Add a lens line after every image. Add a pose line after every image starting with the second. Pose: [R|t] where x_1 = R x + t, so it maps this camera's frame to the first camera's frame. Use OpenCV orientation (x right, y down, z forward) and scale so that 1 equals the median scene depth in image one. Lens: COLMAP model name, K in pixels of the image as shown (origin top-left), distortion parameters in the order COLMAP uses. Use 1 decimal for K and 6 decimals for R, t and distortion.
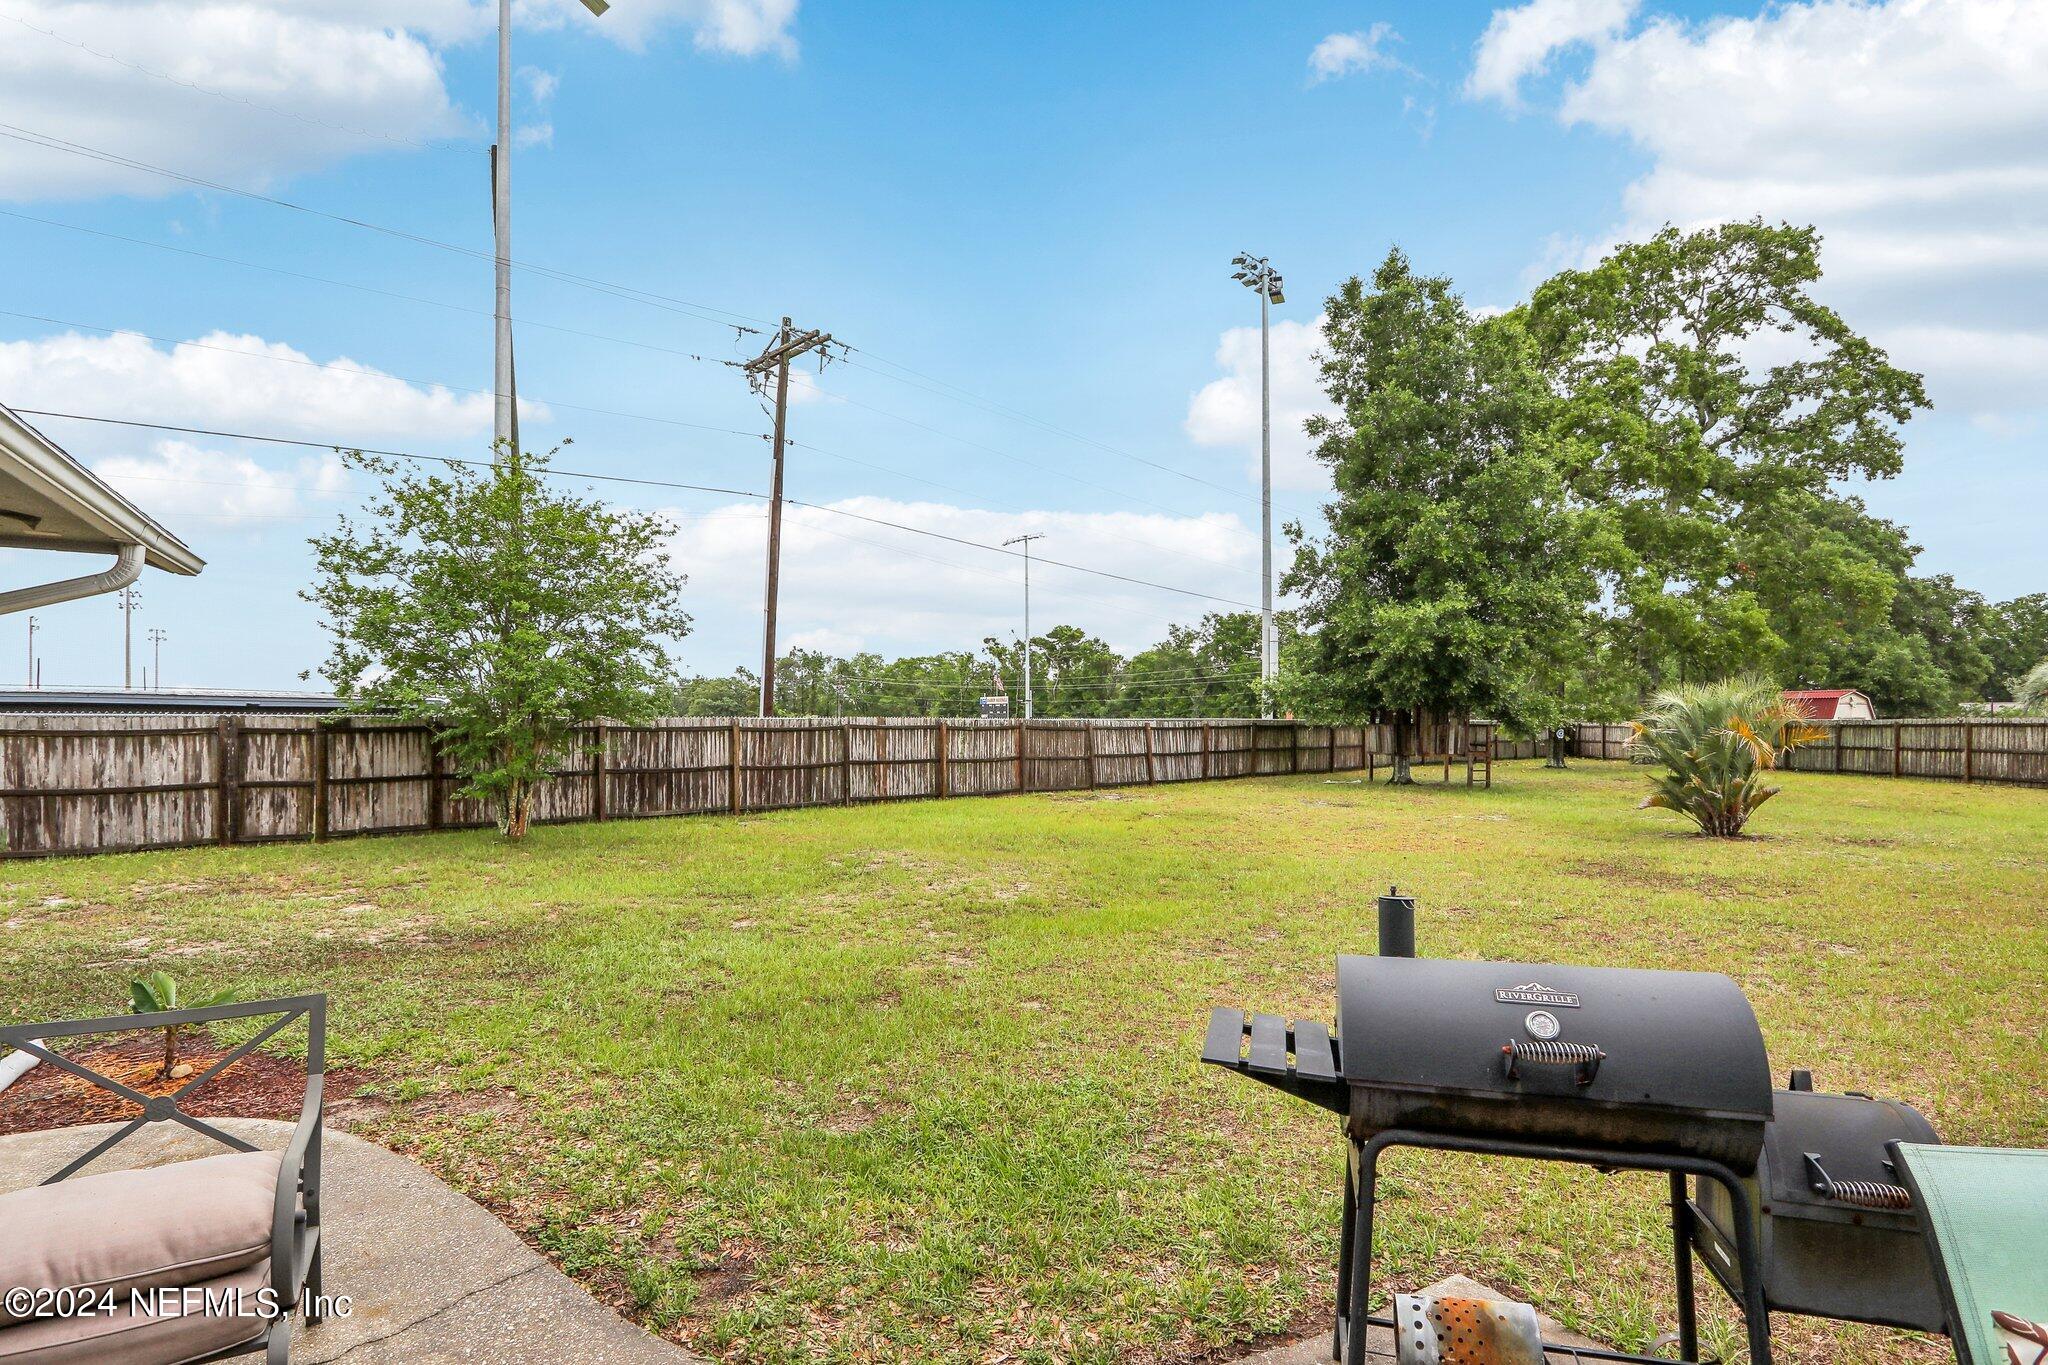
lens RADIAL K [[970.6, 0, 999.0], [0, 970.6, 691.2], [0, 0, 1]] dist [-0.010179, 0.000178]
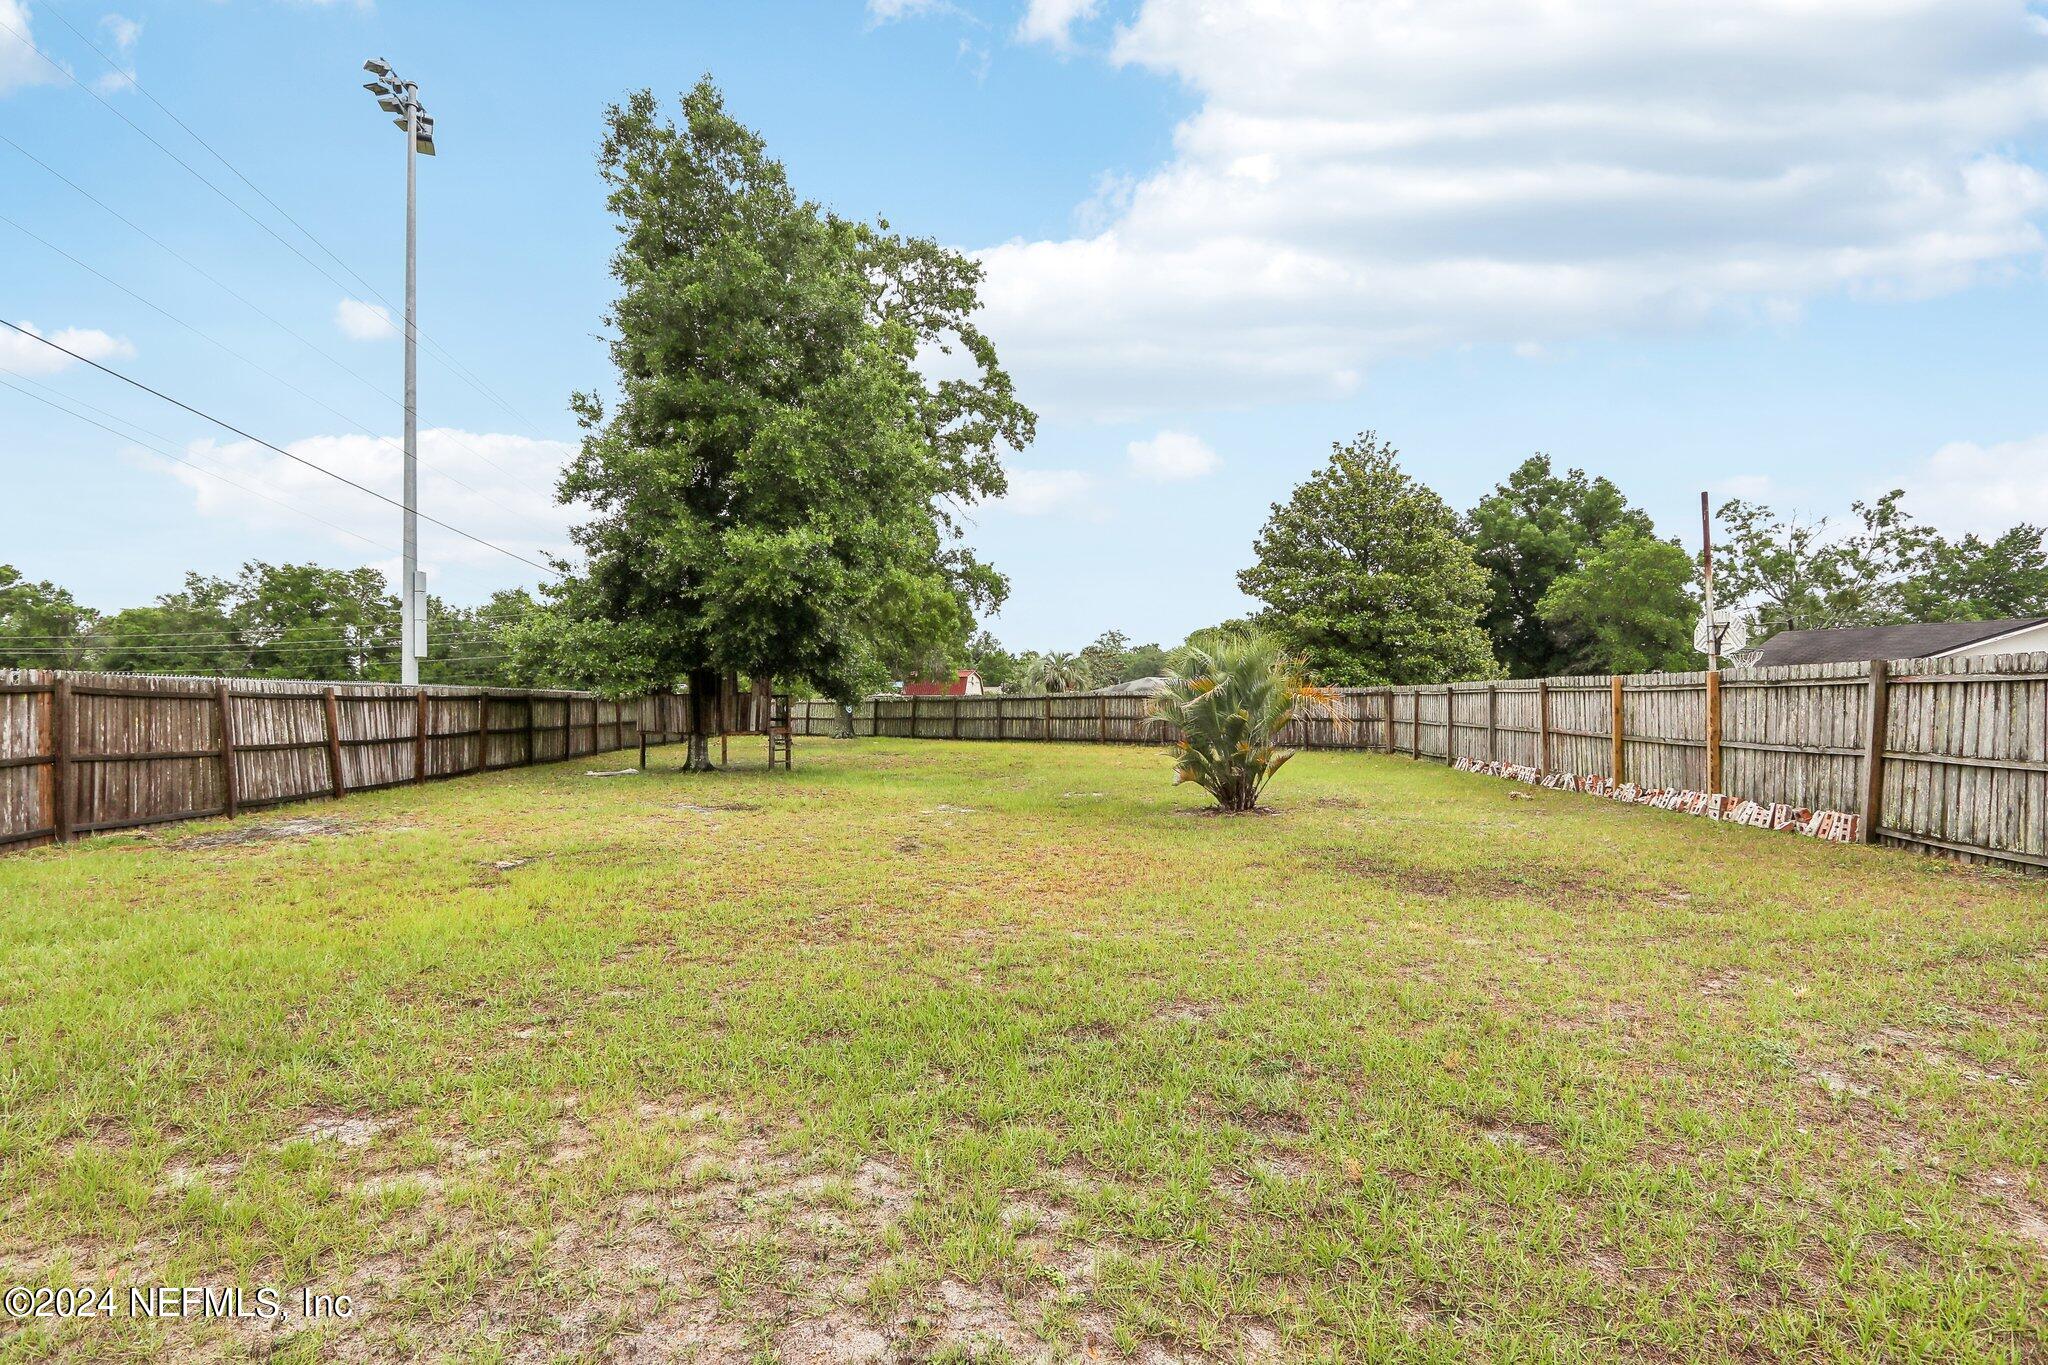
lens RADIAL K [[970.6, 0, 999.0], [0, 970.6, 691.2], [0, 0, 1]] dist [-0.010179, 0.000178]
pose [[0.626051, 0.007817, 0.779743, -0.040348], [-0.021364, 0.999746, 0.007130, 0.020858], [-0.779489, -0.021122, 0.626059, 0.319490]]
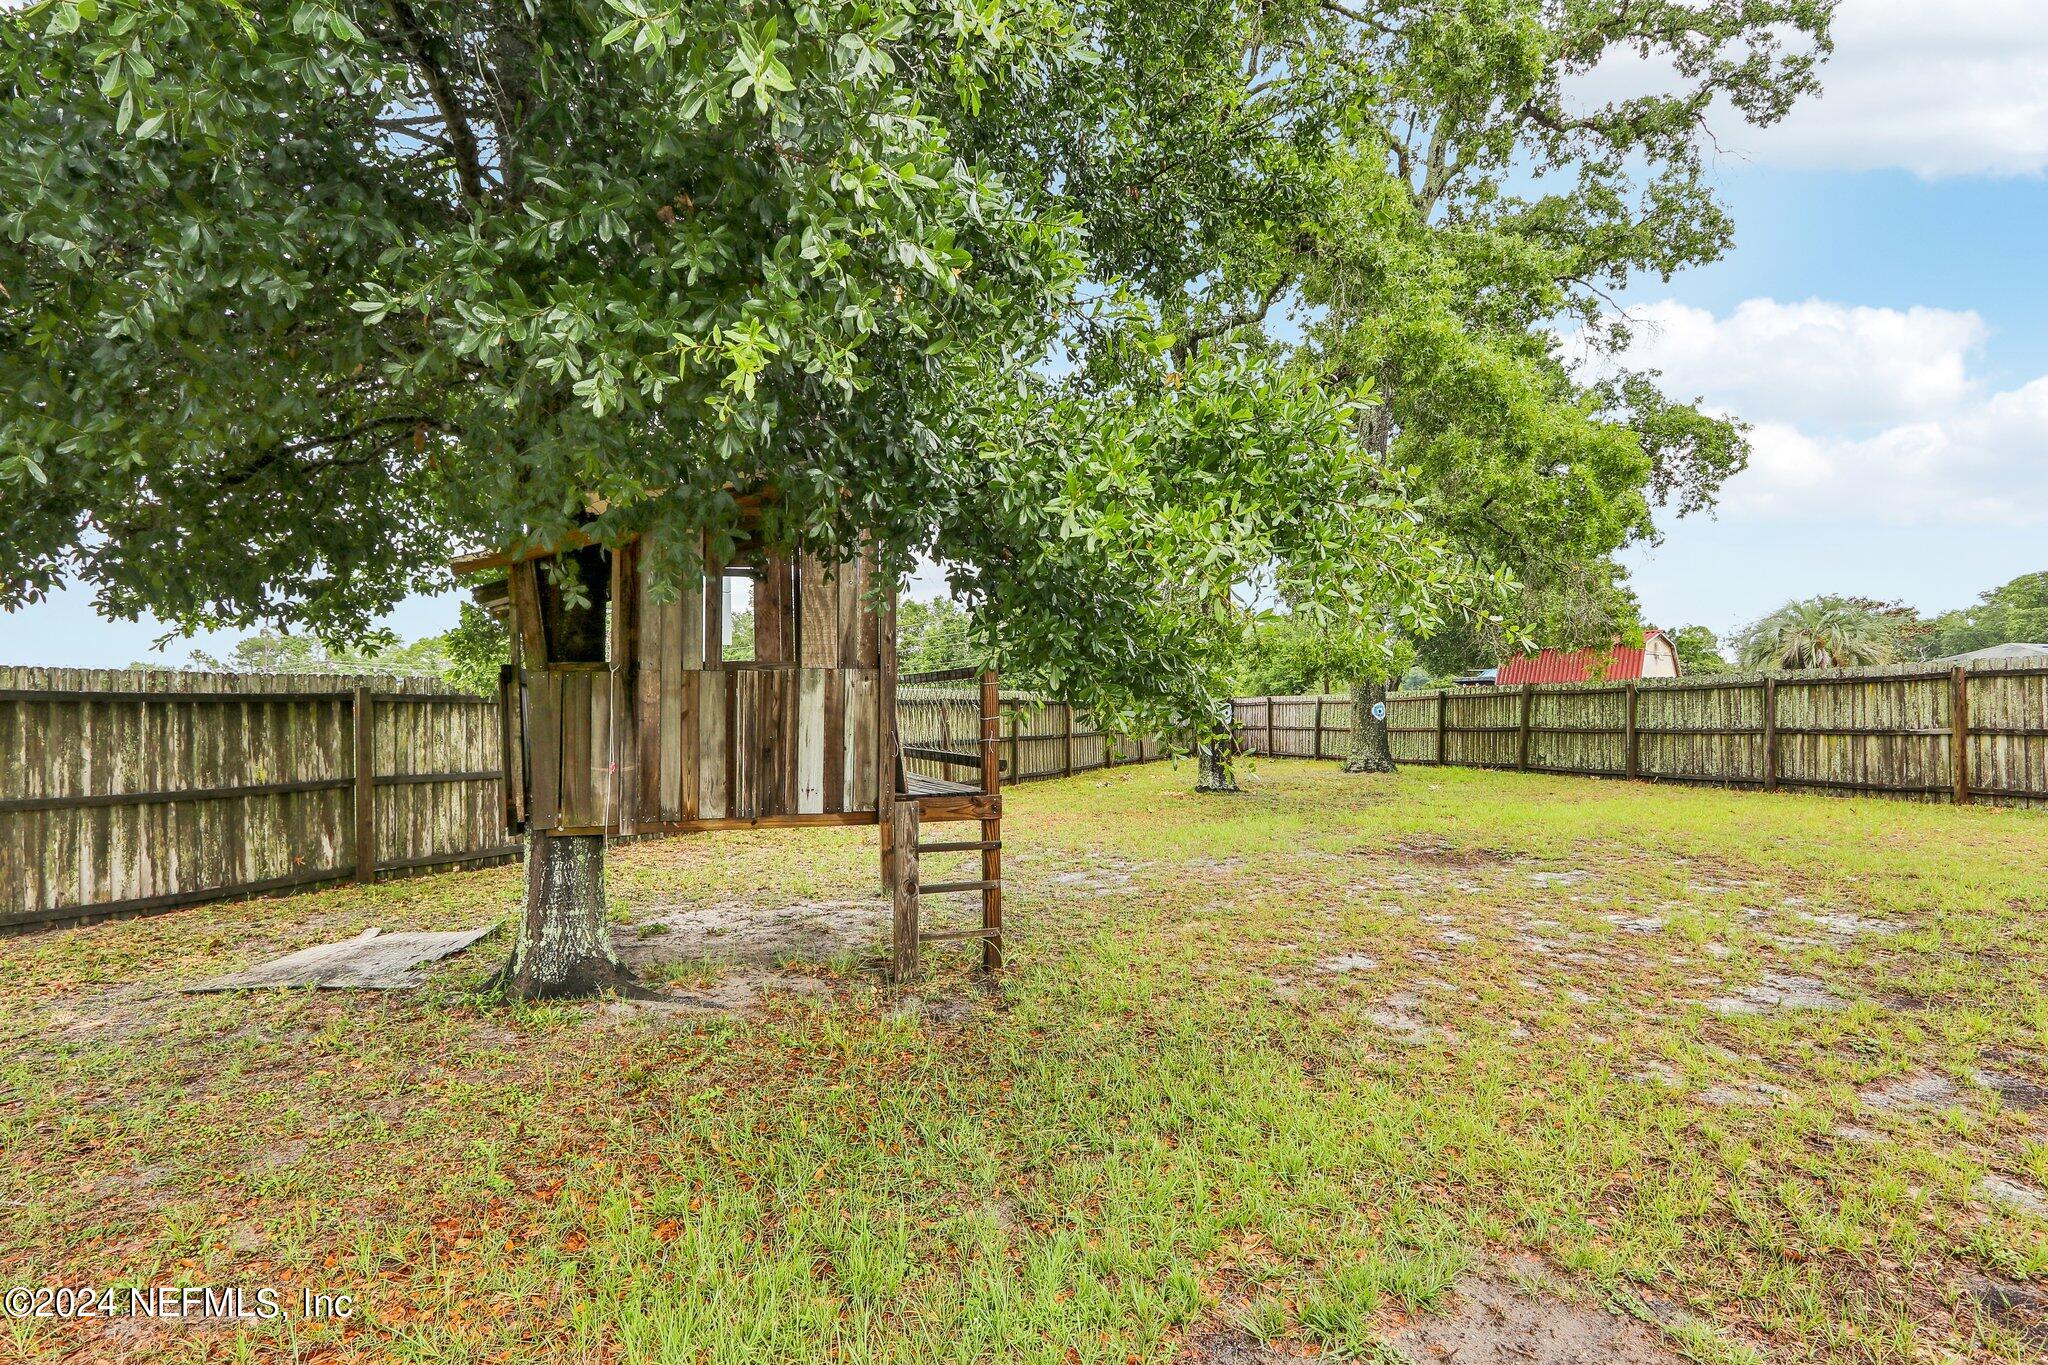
lens RADIAL K [[1020.7, 0, 967.4], [0, 1020.7, 693.4], [0, 0, 1]] dist [-0.026346, -0.000299]
pose [[0.951345, -0.010285, 0.307957, 0.423857], [0.007349, 0.999916, 0.010695, 0.038233], [-0.308041, -0.007911, 0.951340, 0.775132]]
